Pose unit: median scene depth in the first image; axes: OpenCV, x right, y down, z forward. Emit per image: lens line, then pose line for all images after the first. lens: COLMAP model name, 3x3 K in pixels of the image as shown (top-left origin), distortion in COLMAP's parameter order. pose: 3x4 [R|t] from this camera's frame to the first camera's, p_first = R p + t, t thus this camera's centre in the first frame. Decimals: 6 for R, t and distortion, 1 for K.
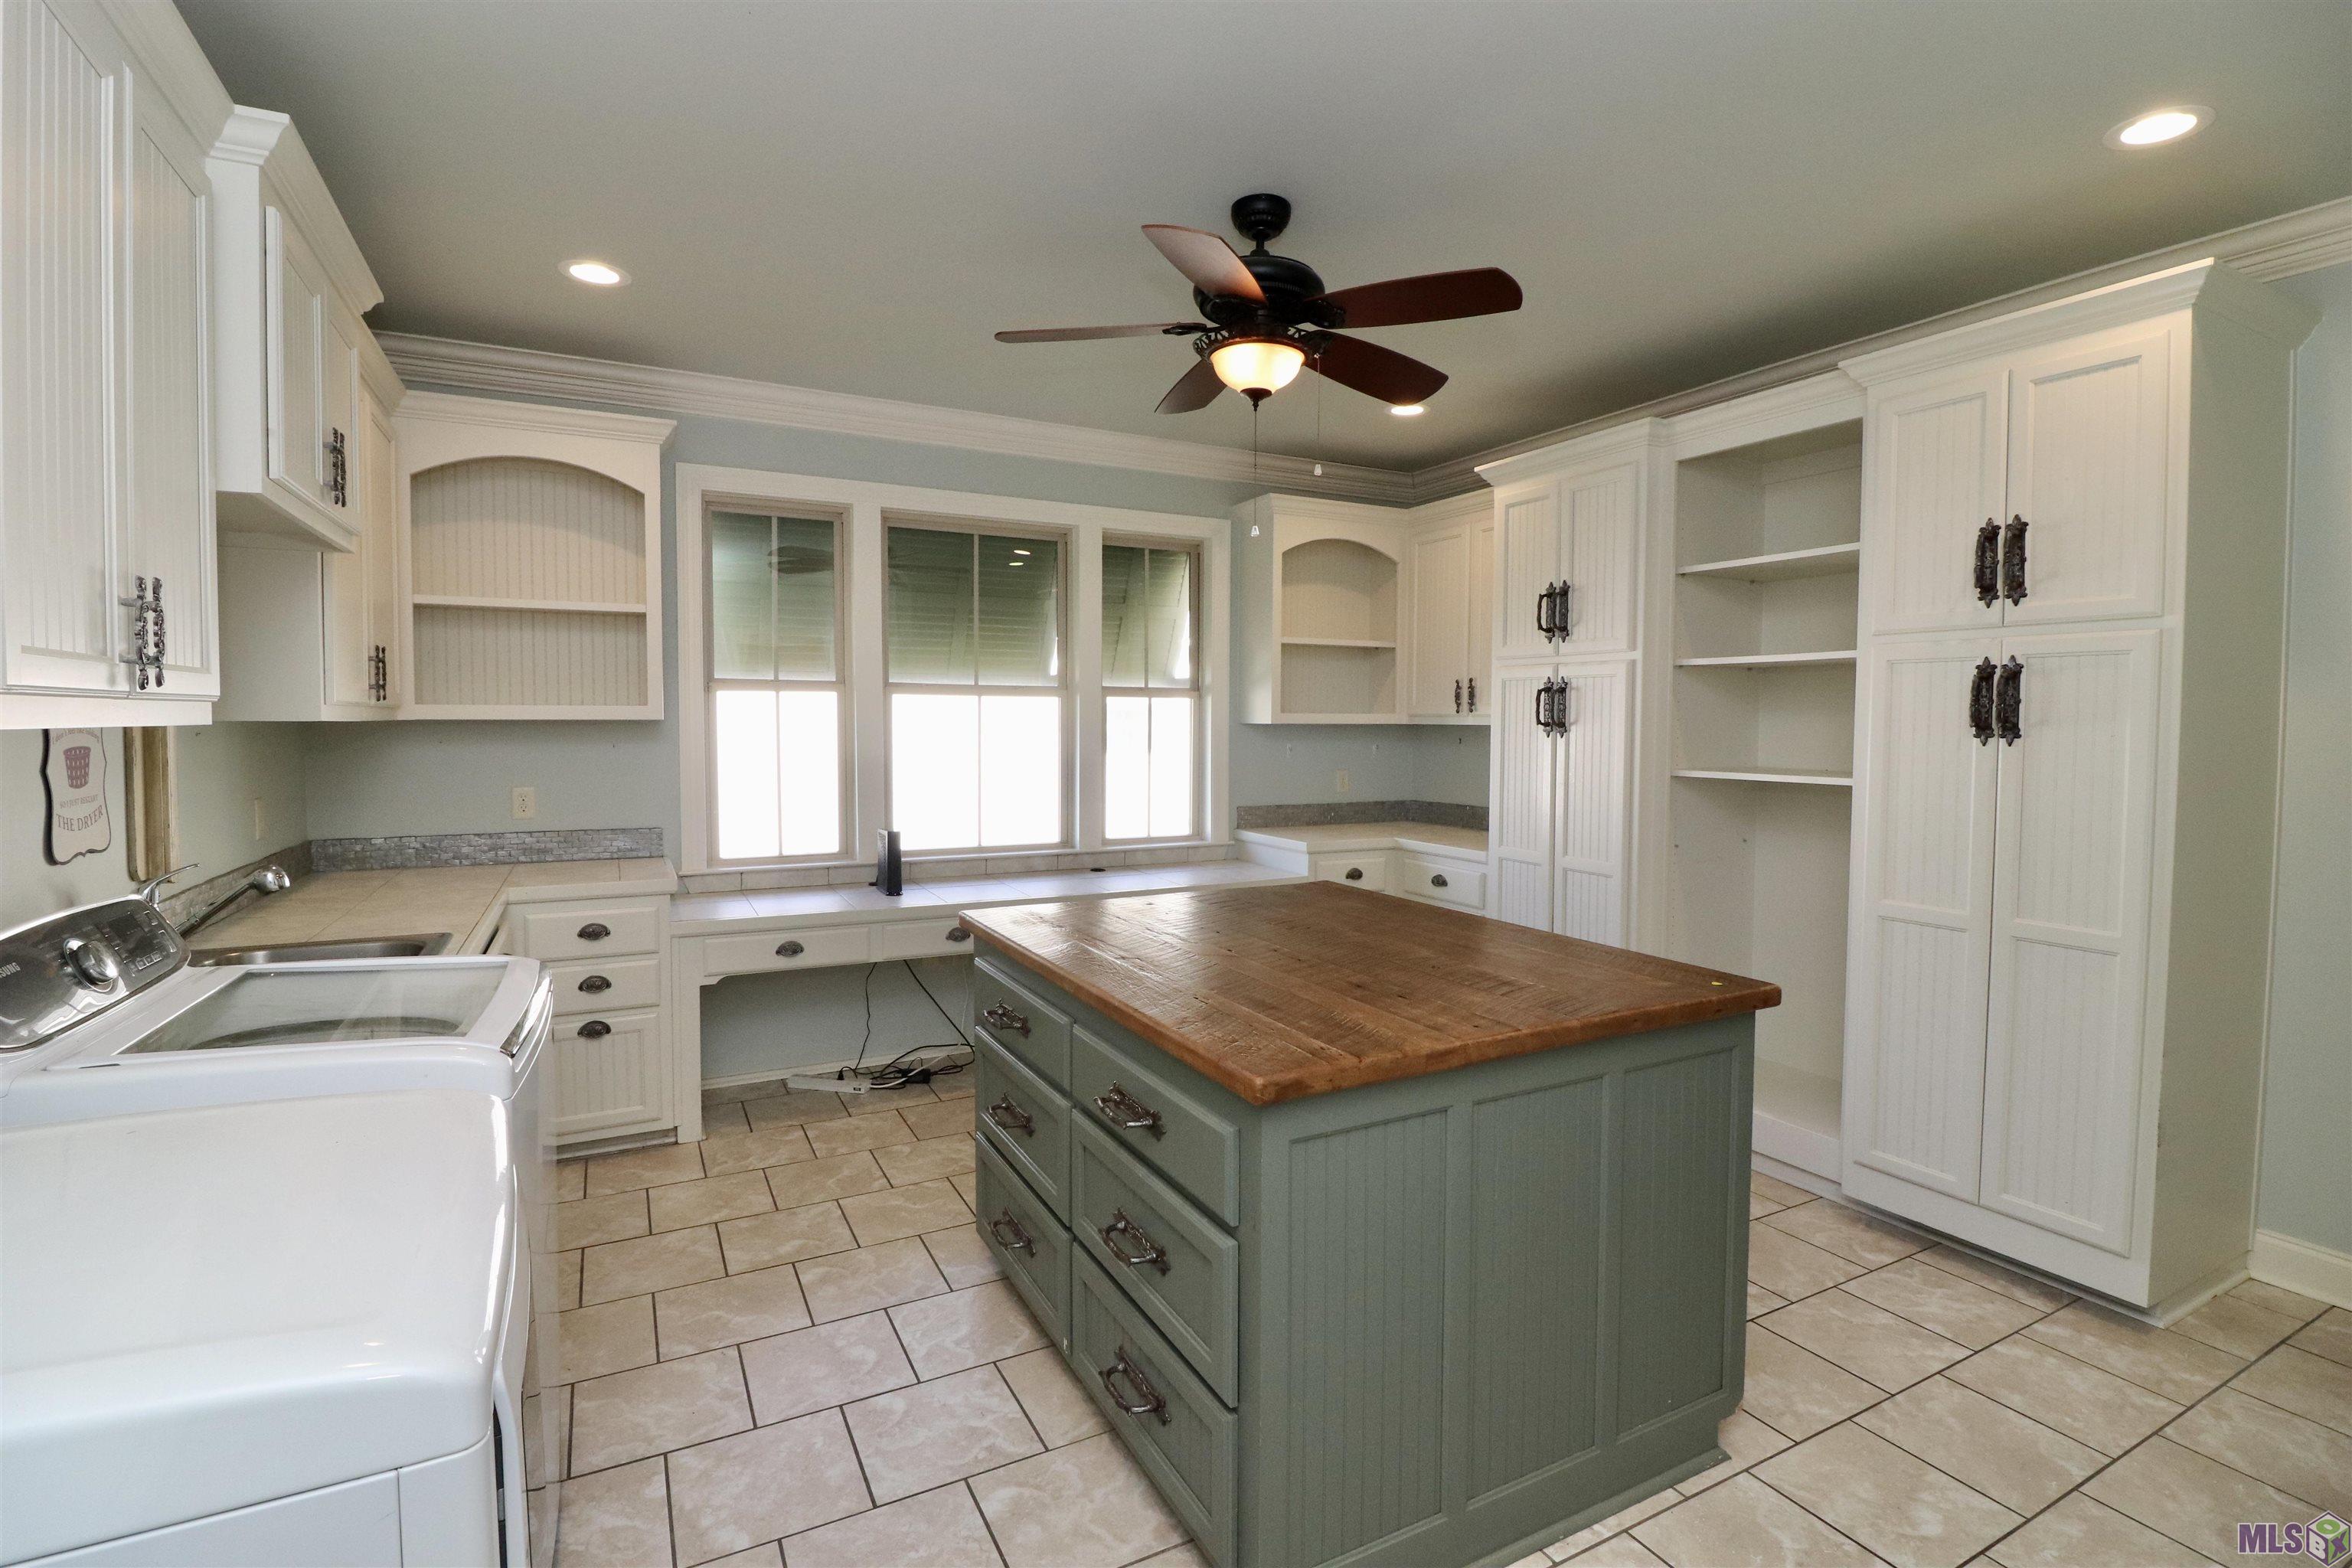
lens RADIAL K [[1080.6, 0, 1175.1], [0, 1080.6, 760.0], [0, 0, 1]] dist [0.000365, -0.013947]
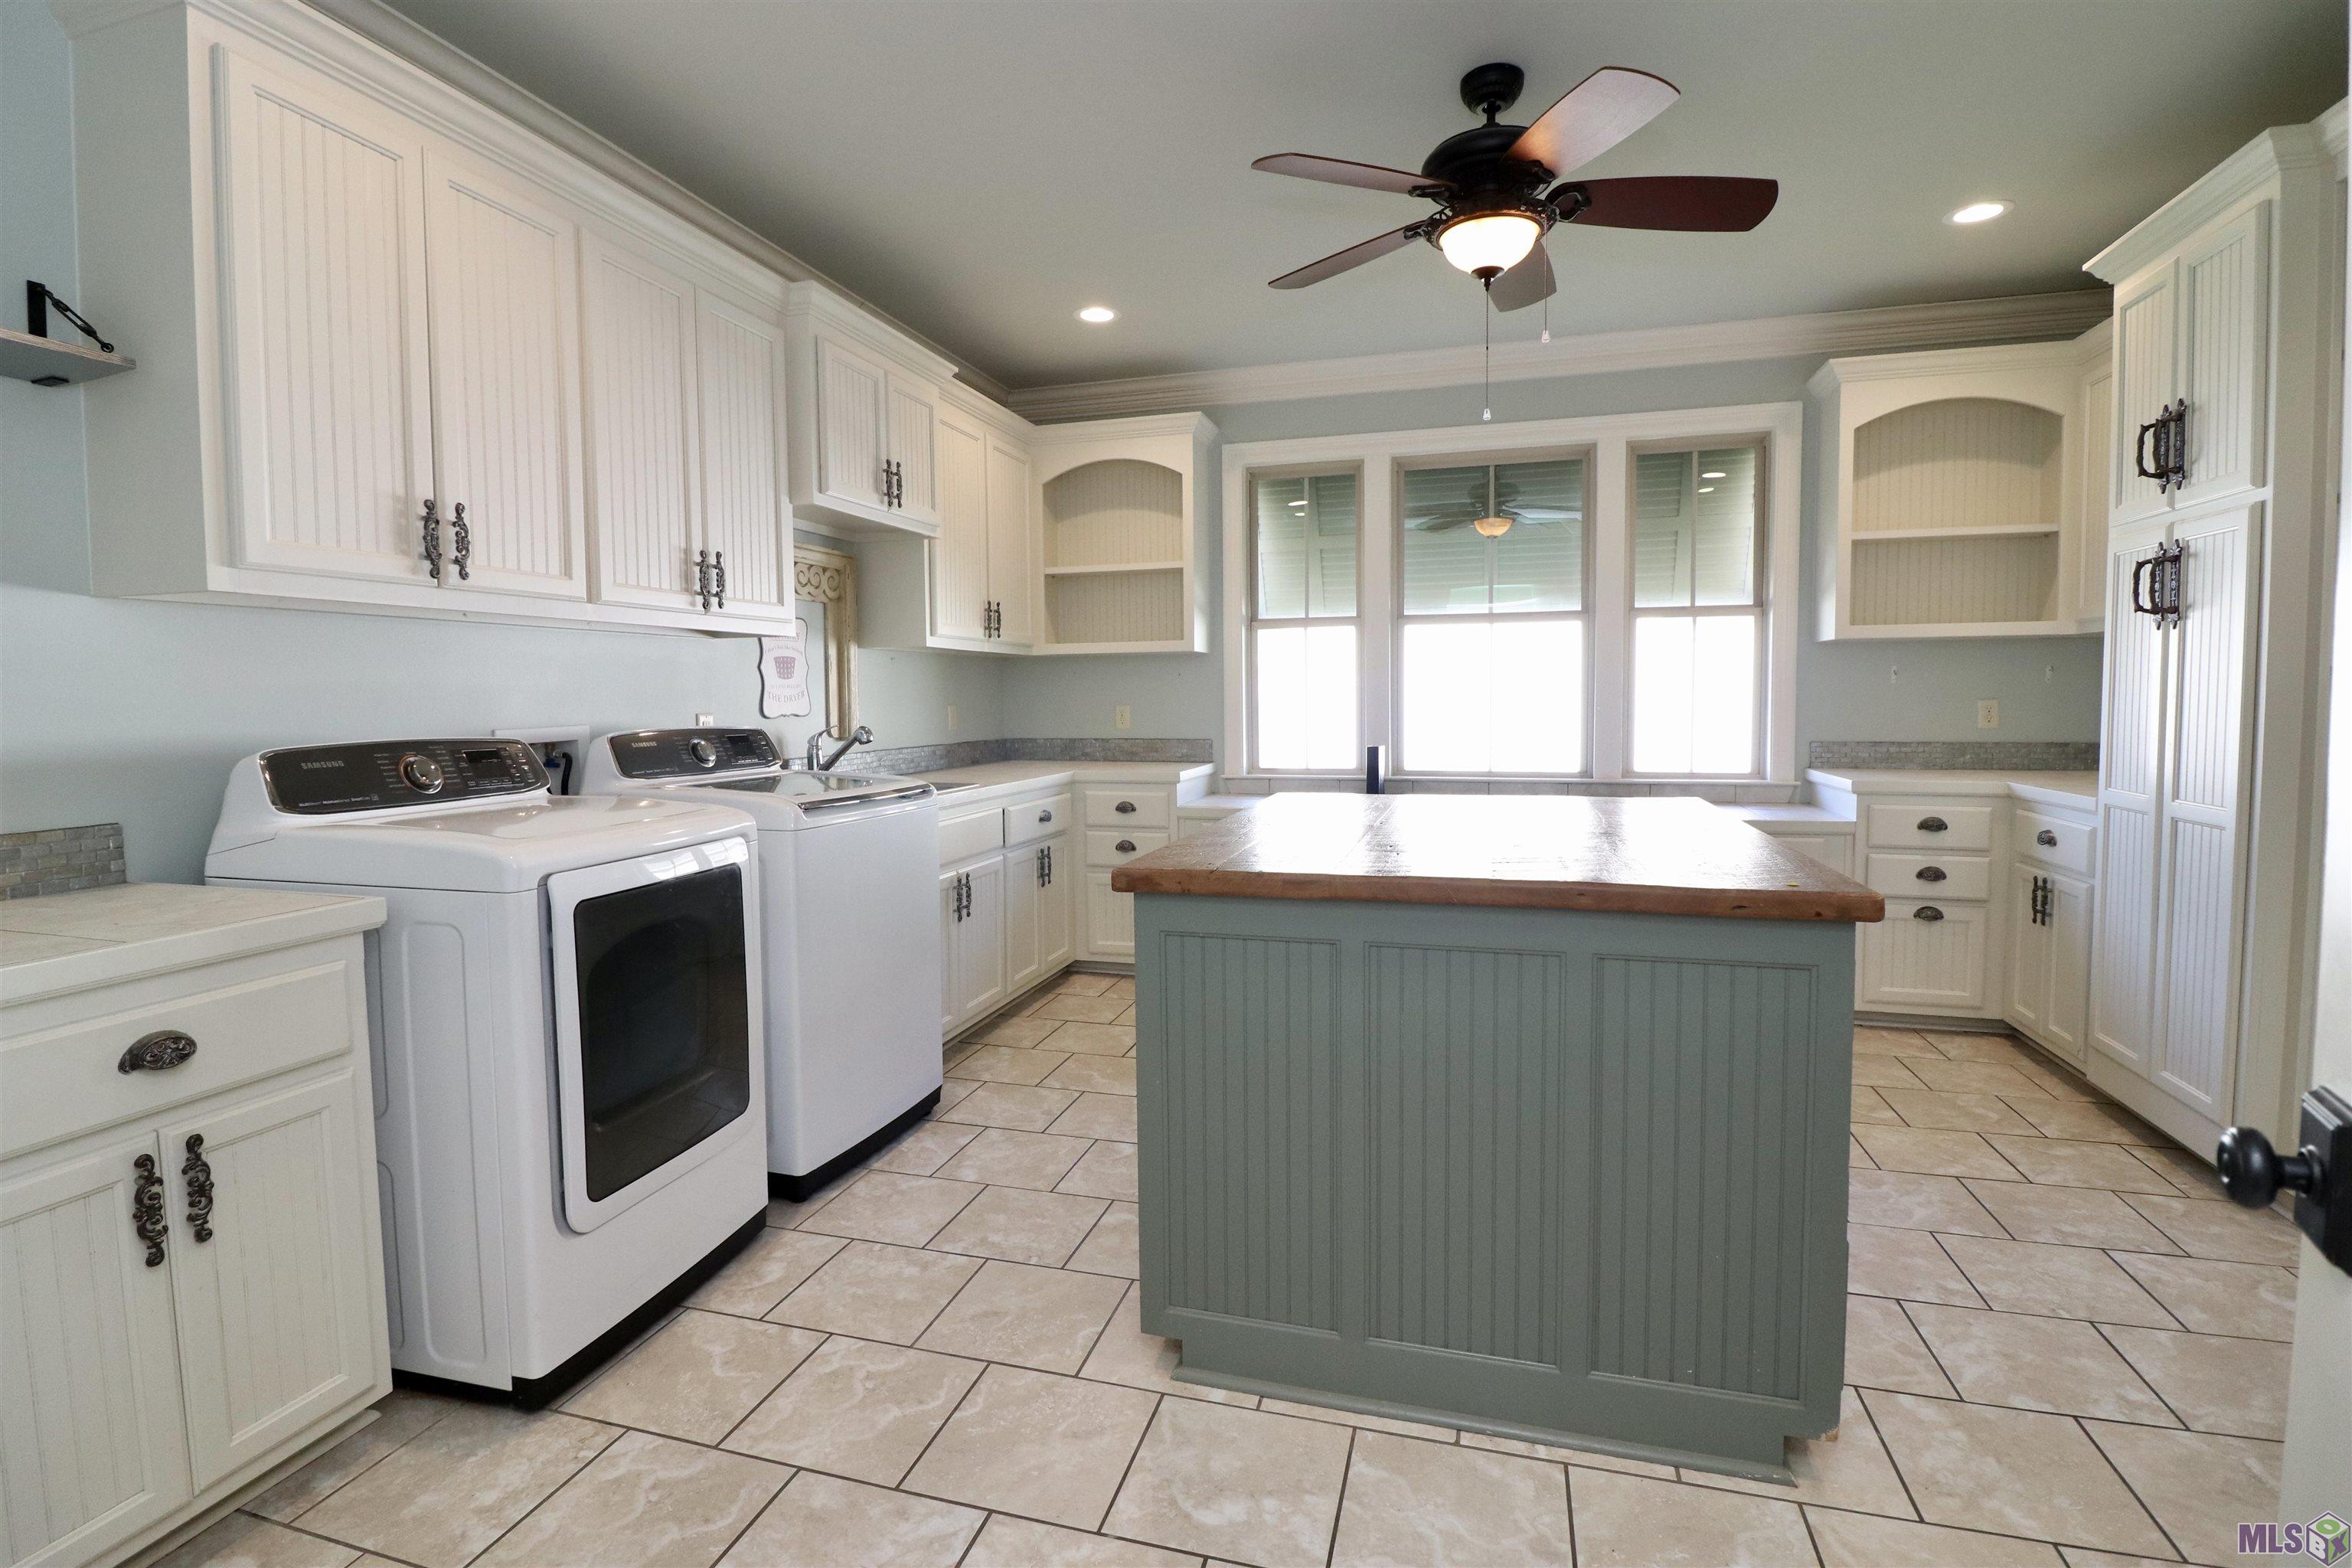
lens RADIAL K [[1080.6, 0, 1175.1], [0, 1080.6, 760.0], [0, 0, 1]] dist [0.000365, -0.013947]
pose [[0.720640, 0.029266, -0.692692, 0.371907], [-0.012780, 0.999500, 0.028932, 0.051475], [0.693192, -0.011997, 0.720653, 0.063214]]
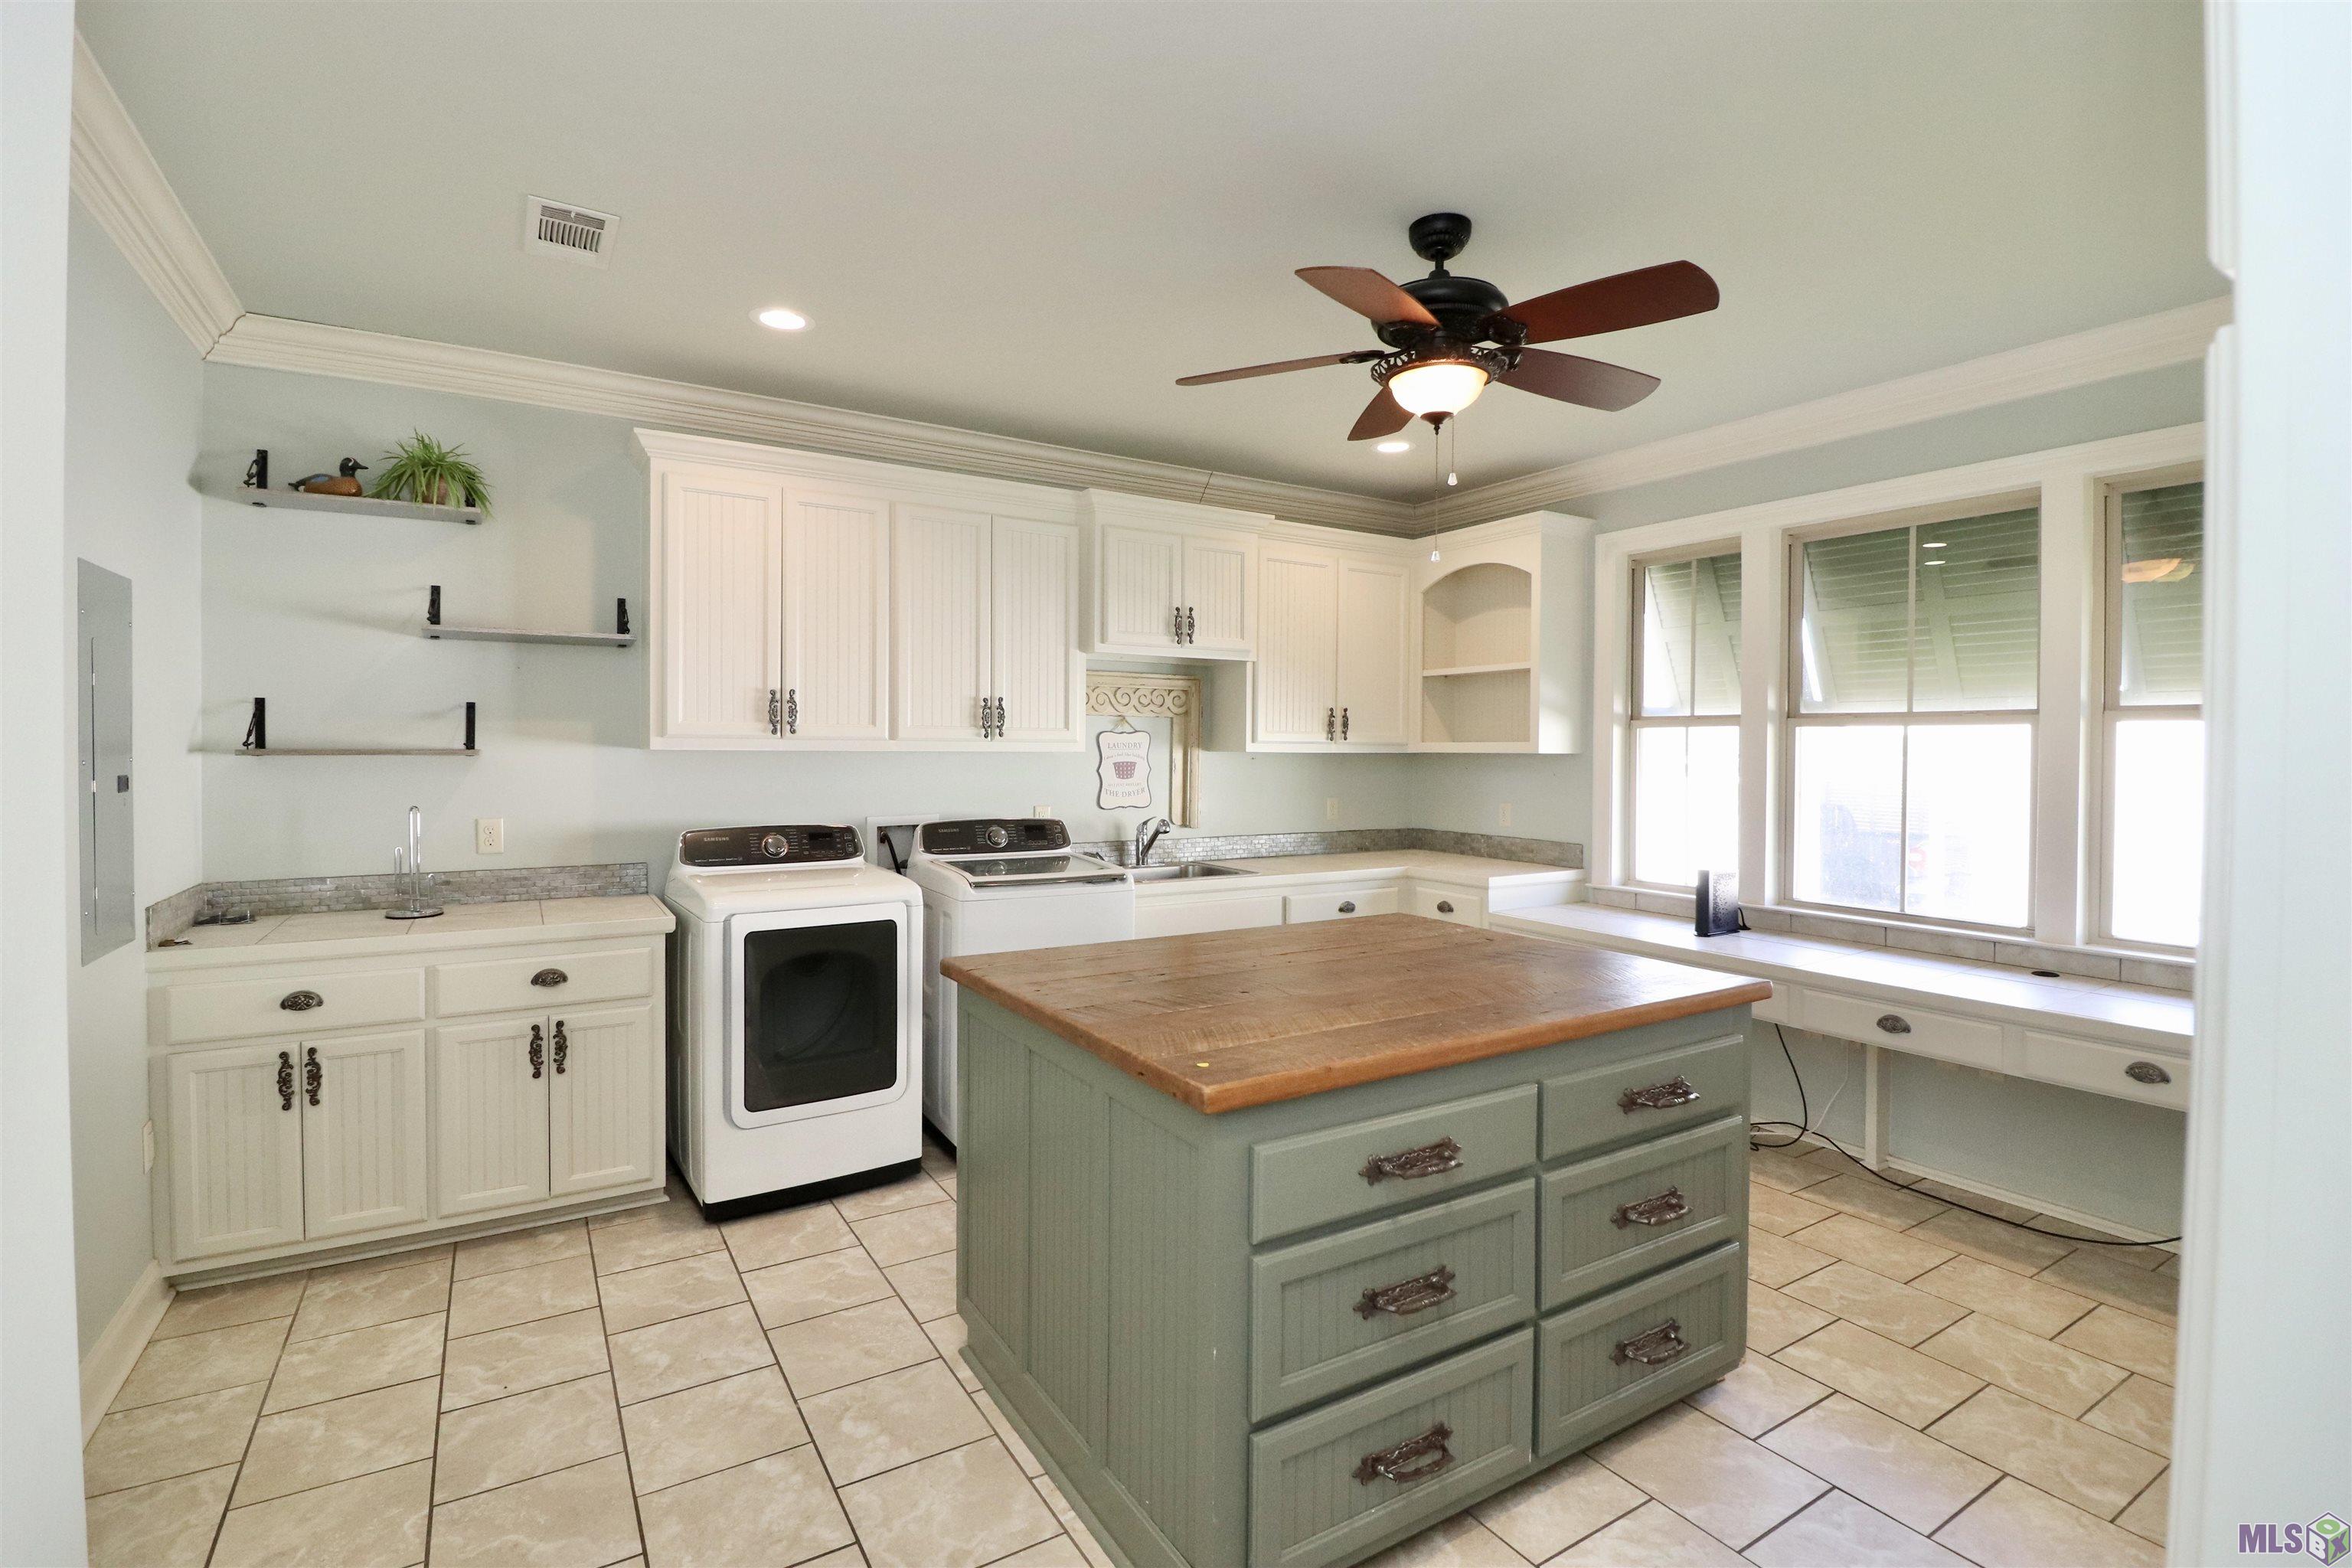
lens RADIAL K [[1080.6, 0, 1175.1], [0, 1080.6, 760.0], [0, 0, 1]] dist [0.000365, -0.013947]
pose [[0.073828, 0.007506, -0.997243, 0.685588], [-0.044630, 0.998995, 0.004215, -0.015556], [0.996272, 0.044196, 0.074088, 0.468733]]
